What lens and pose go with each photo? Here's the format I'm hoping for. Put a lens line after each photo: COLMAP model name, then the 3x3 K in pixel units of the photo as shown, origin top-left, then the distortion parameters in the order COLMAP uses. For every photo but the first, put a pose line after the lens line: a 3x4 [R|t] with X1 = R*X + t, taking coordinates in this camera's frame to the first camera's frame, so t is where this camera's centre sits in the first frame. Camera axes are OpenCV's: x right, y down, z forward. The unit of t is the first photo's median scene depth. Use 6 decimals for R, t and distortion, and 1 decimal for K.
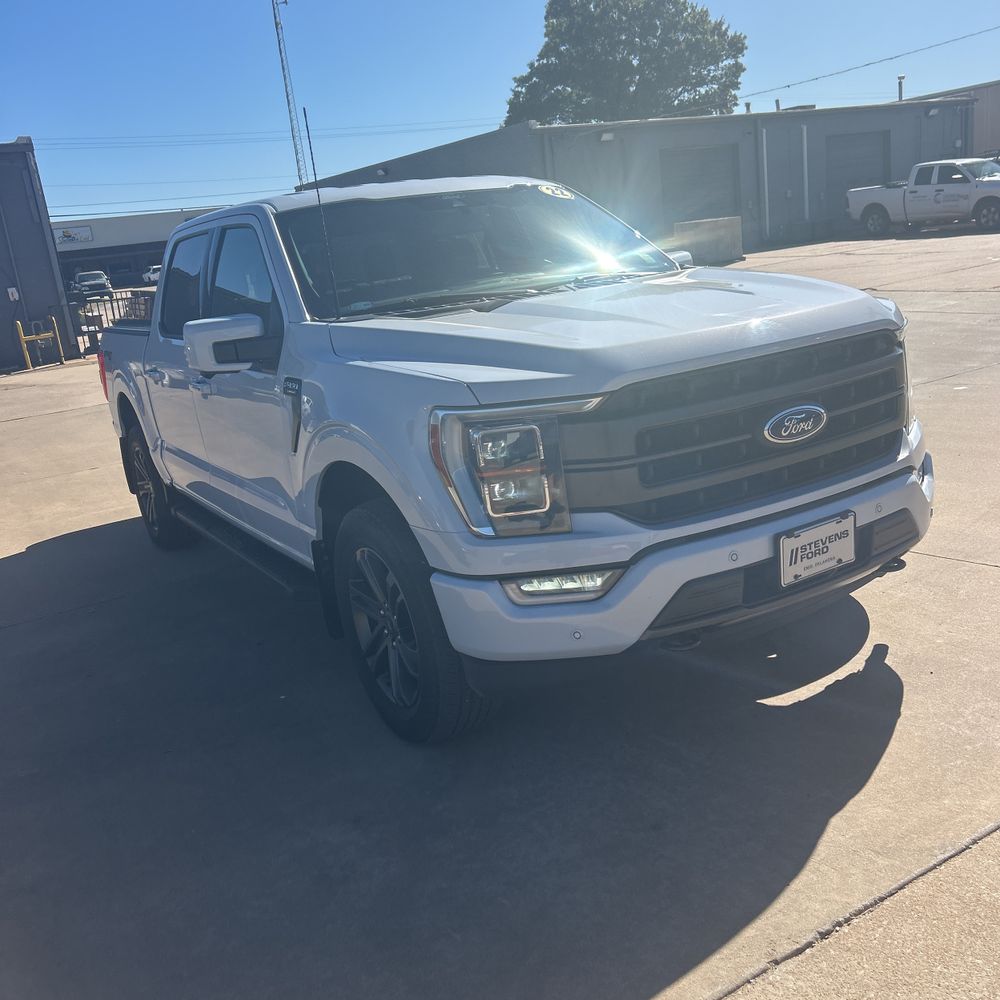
lens RADIAL K [[1001.9, 0, 500.6], [0, 1001.9, 491.5], [0, 0, 1]] dist [0.056572, -0.074211]
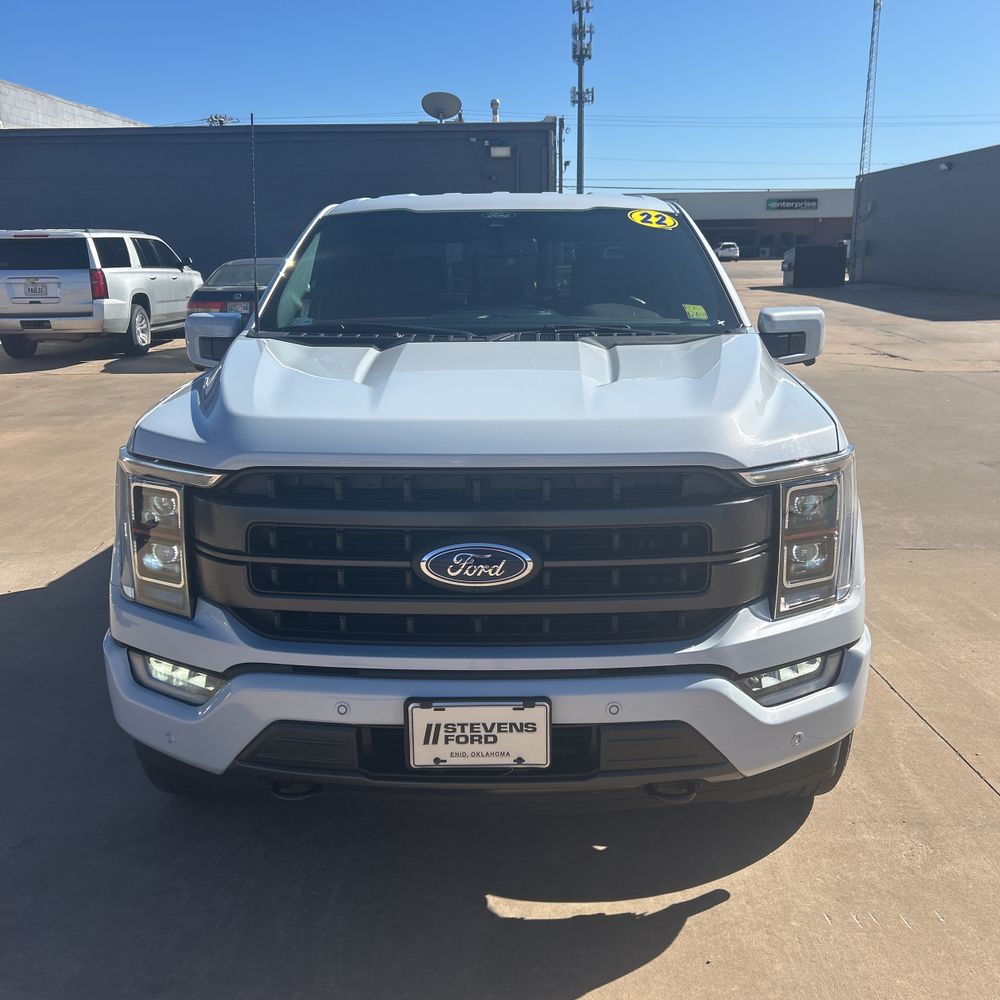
lens RADIAL K [[993.3, 0, 502.6], [0, 993.3, 497.9], [0, 0, 1]] dist [0.103511, -0.188476]
pose [[0.843757, 0.226094, -0.486781, 0.501240], [-0.215111, 0.973370, 0.079237, -0.135543], [0.491733, 0.037855, 0.869923, 0.277640]]
